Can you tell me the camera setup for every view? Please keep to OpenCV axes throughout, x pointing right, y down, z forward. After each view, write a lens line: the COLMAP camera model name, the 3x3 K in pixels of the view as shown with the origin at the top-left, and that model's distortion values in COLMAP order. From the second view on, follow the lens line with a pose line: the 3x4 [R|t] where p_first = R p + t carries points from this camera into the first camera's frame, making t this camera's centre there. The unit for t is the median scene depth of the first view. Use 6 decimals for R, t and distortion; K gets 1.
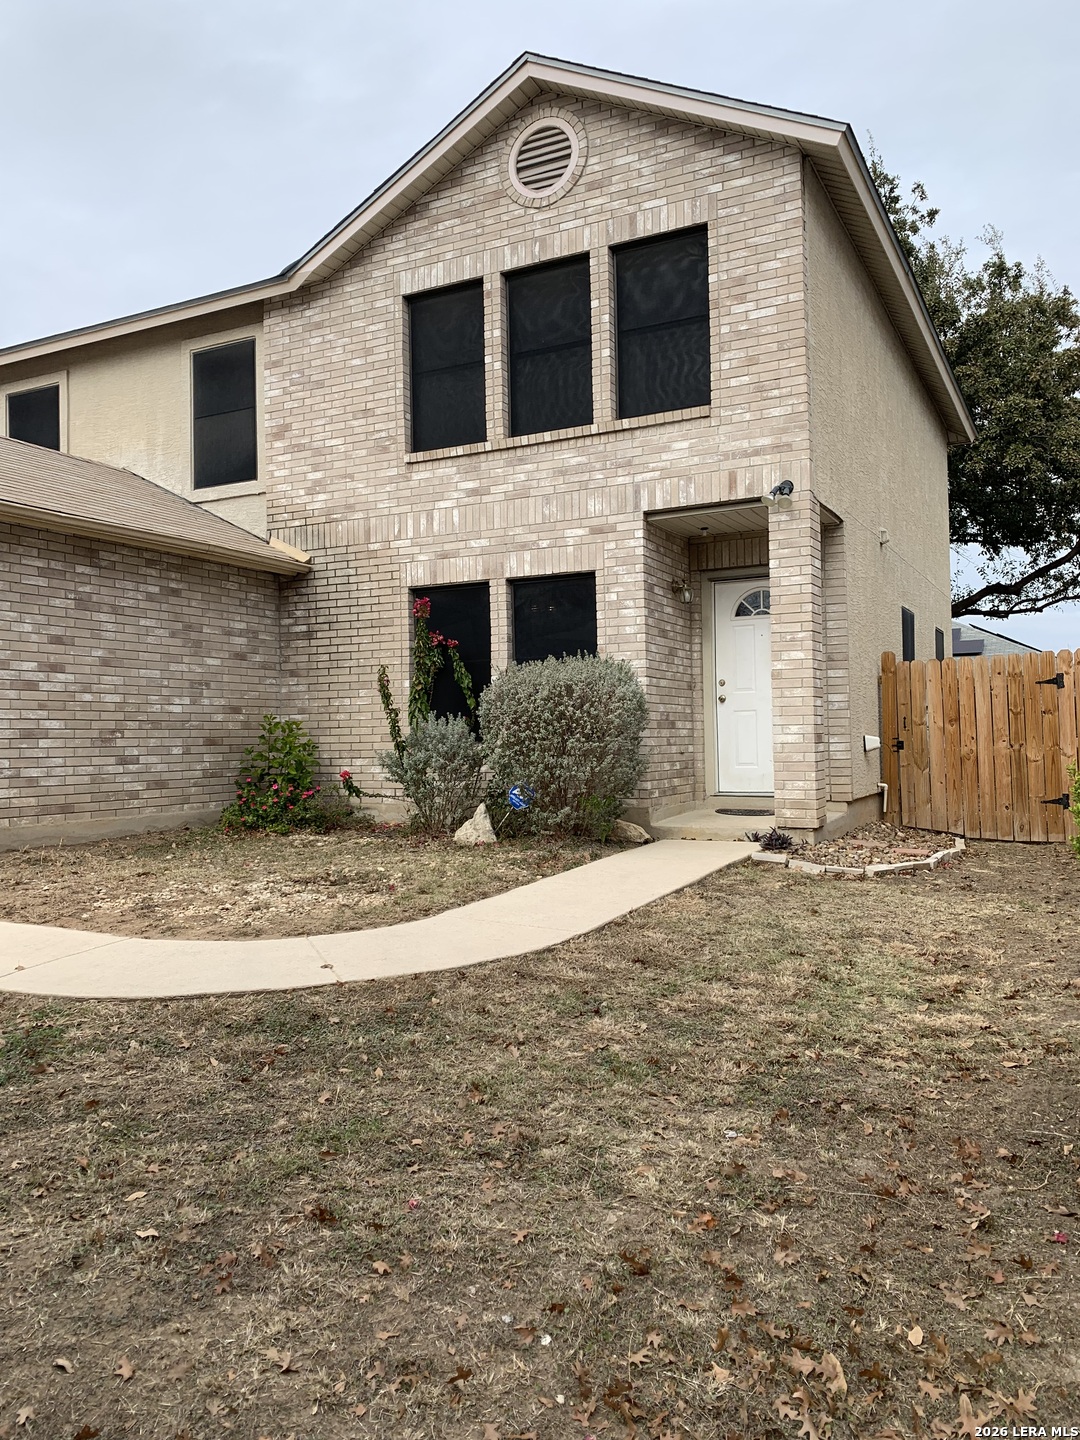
lens RADIAL K [[1090.1, 0, 540.0], [0, 1090.1, 701.1], [0, 0, 1]] dist [0.061820, -0.148004]
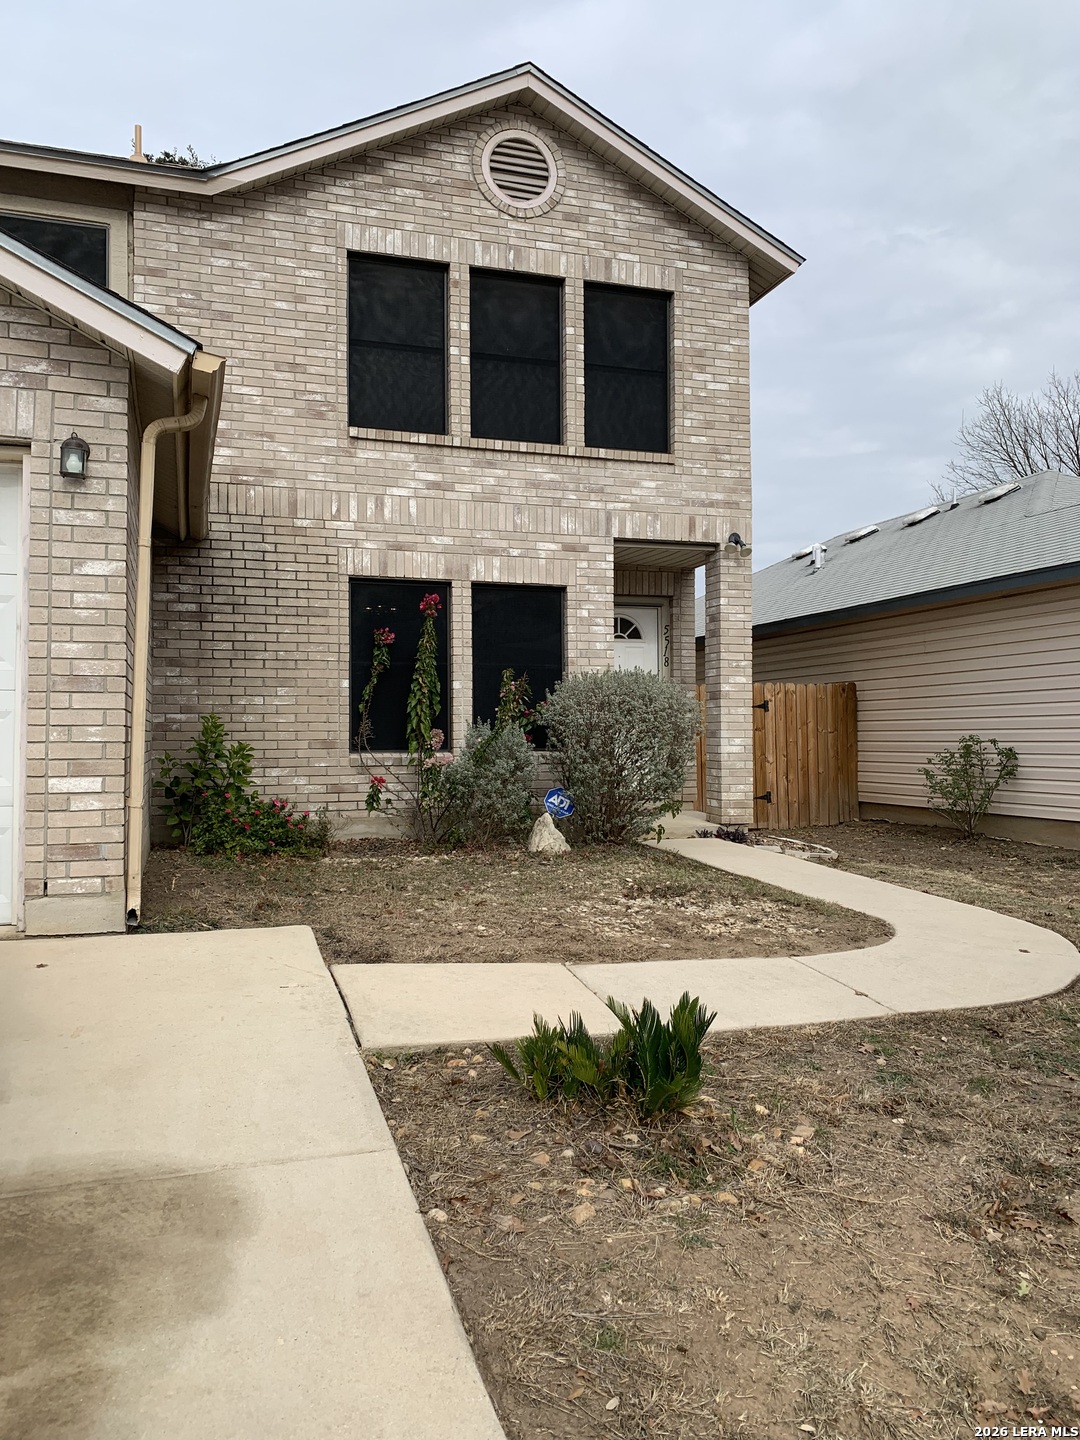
lens RADIAL K [[1090.1, 0, 540.0], [0, 1090.1, 701.1], [0, 0, 1]] dist [0.061820, -0.148004]
pose [[0.710756, 0.039100, 0.702351, -0.669064], [-0.035038, 0.999182, -0.020168, 0.011492], [-0.702566, -0.010274, 0.711545, 0.266405]]
